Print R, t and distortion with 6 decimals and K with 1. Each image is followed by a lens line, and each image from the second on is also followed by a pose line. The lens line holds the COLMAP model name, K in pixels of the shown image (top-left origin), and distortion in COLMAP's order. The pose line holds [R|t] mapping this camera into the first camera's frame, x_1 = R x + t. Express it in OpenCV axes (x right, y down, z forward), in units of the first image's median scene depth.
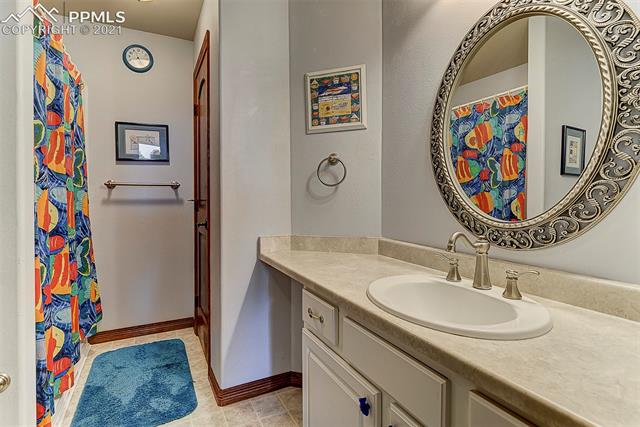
lens RADIAL K [[319.0, 0, 319.8], [0, 319.0, 209.5], [0, 0, 1]] dist [-0.000687, 0.000564]
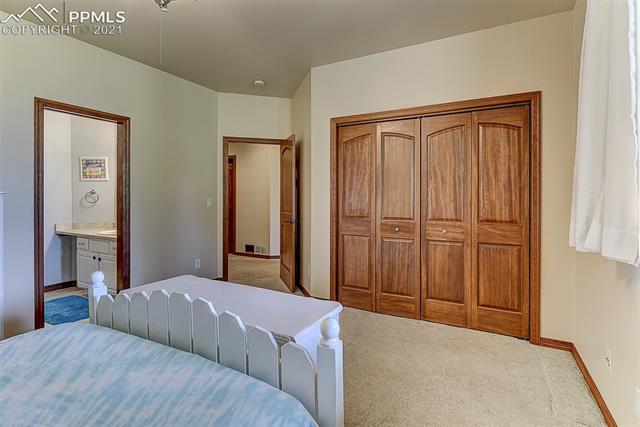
lens RADIAL K [[319.0, 0, 318.9], [0, 319.0, 210.2], [0, 0, 1]] dist [-0.000687, 0.000564]
pose [[0.844203, -0.001050, 0.536023, 0.200688], [0.016564, 0.999572, -0.024130, 0.078423], [-0.535768, 0.029249, 0.843859, -2.121433]]
